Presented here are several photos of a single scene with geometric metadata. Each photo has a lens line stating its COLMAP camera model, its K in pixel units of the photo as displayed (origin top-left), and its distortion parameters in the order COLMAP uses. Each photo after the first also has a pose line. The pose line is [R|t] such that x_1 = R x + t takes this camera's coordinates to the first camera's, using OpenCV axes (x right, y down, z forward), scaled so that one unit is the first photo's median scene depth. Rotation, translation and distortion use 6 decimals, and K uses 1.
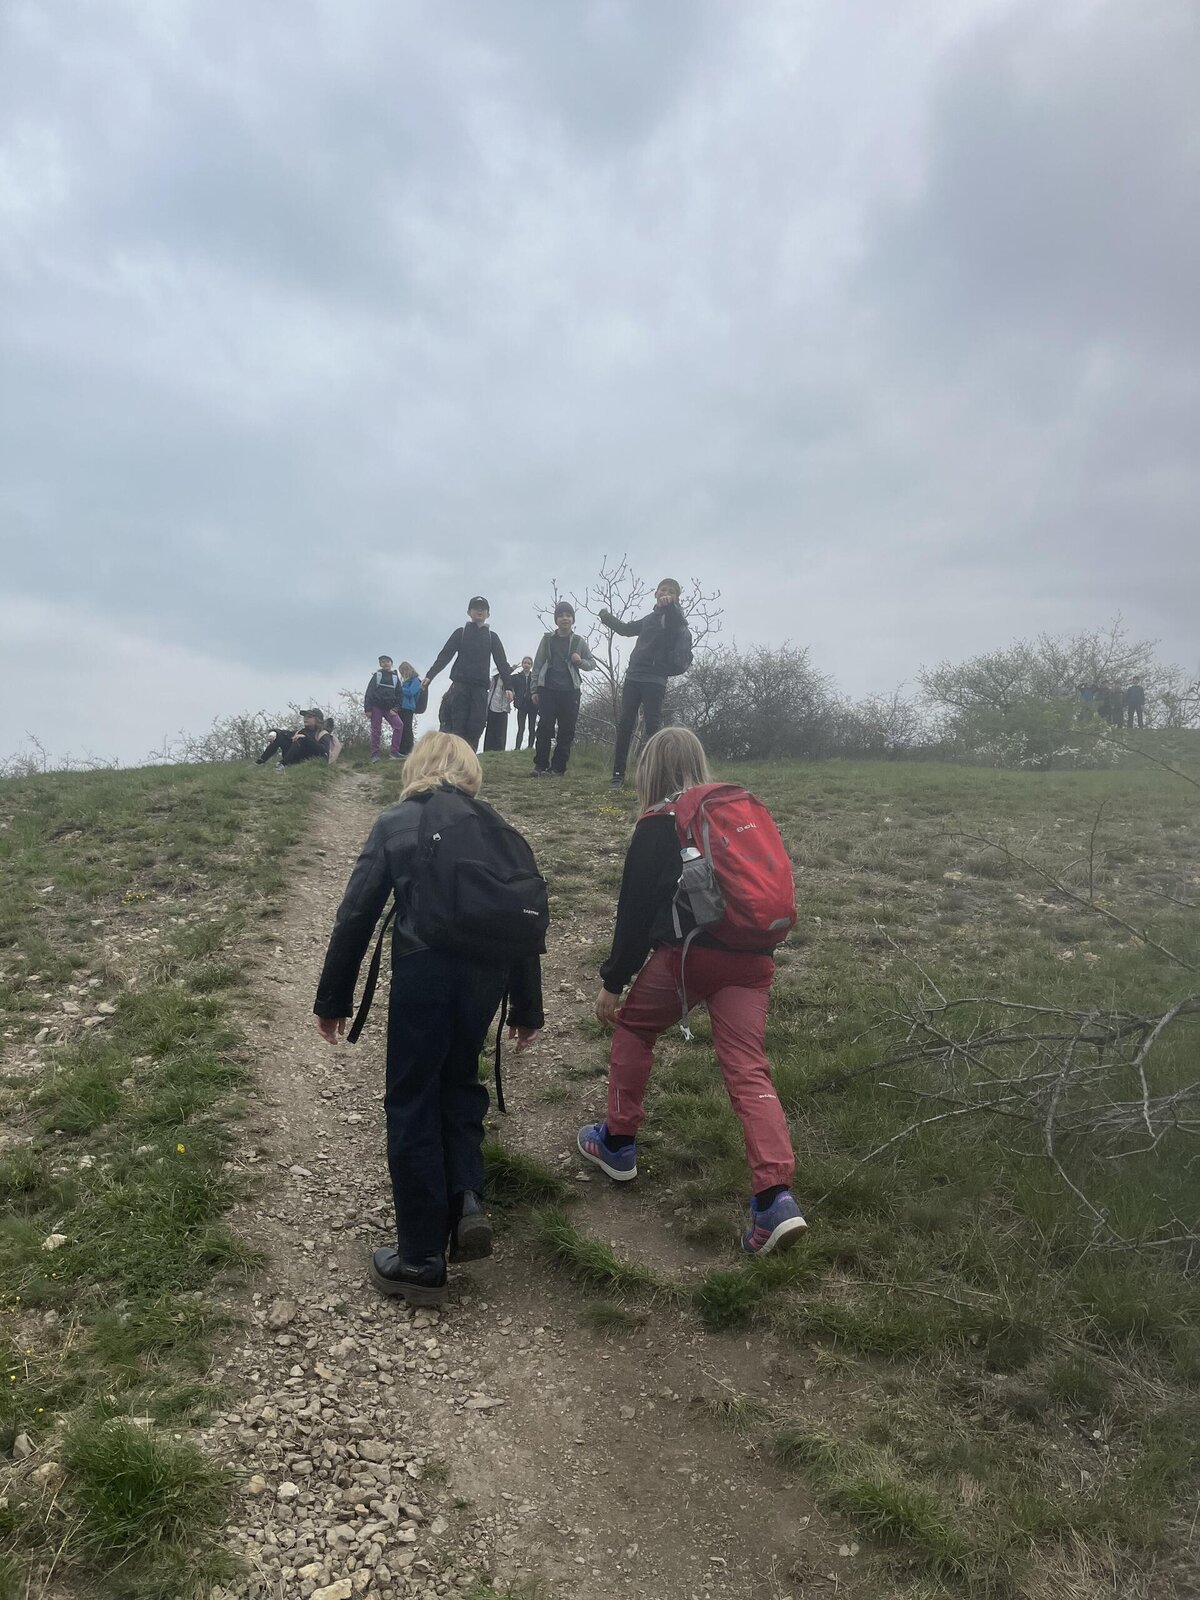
lens RADIAL K [[1203.0, 0, 596.8], [0, 1203.0, 801.1], [0, 0, 1]] dist [0.010898, 0.002234]
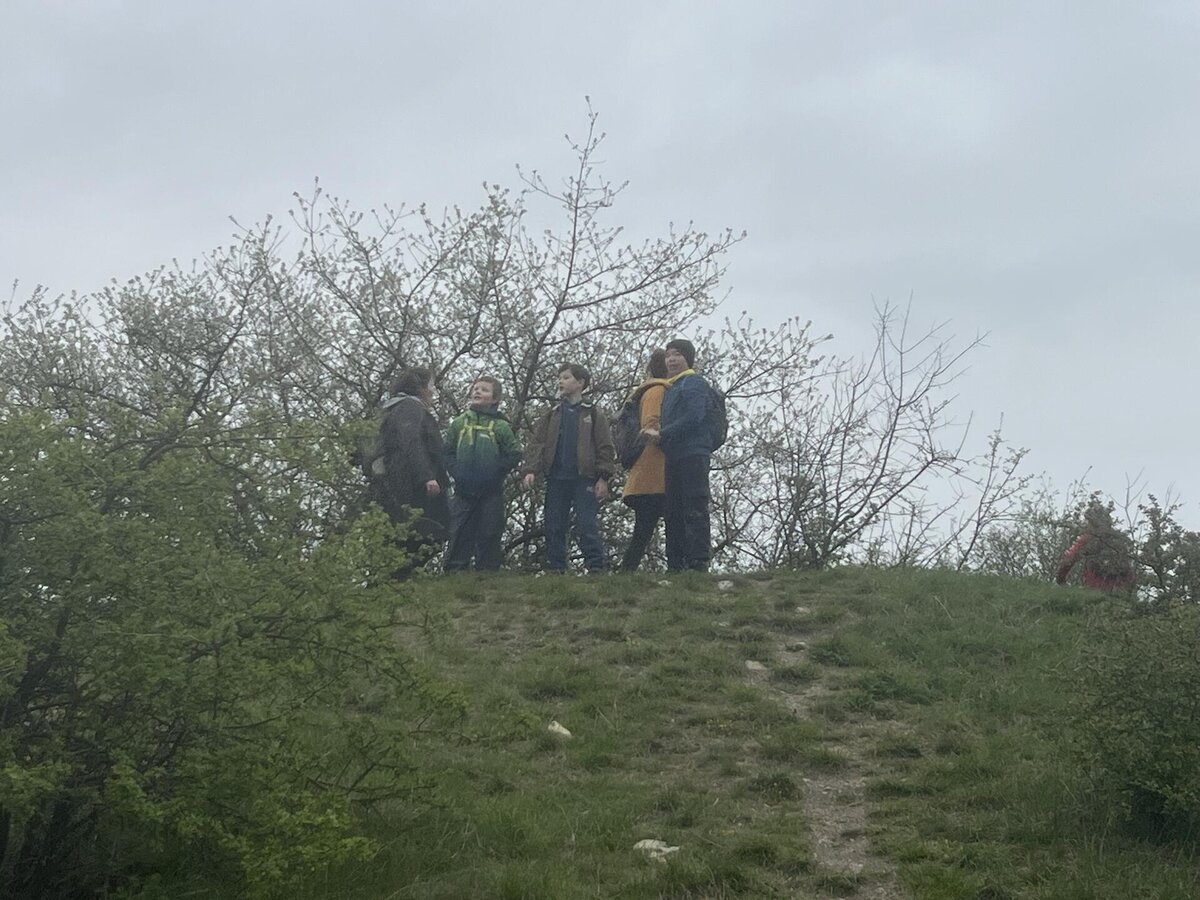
lens RADIAL K [[2321.0, 0, 603.6], [0, 2321.0, 445.4], [0, 0, 1]] dist [0.177914, 0.000000]
pose [[0.937841, 0.000115, 0.347065, 0.256383], [0.036807, 0.994328, -0.099790, -0.036182], [-0.345108, 0.106361, 0.932517, 0.530511]]
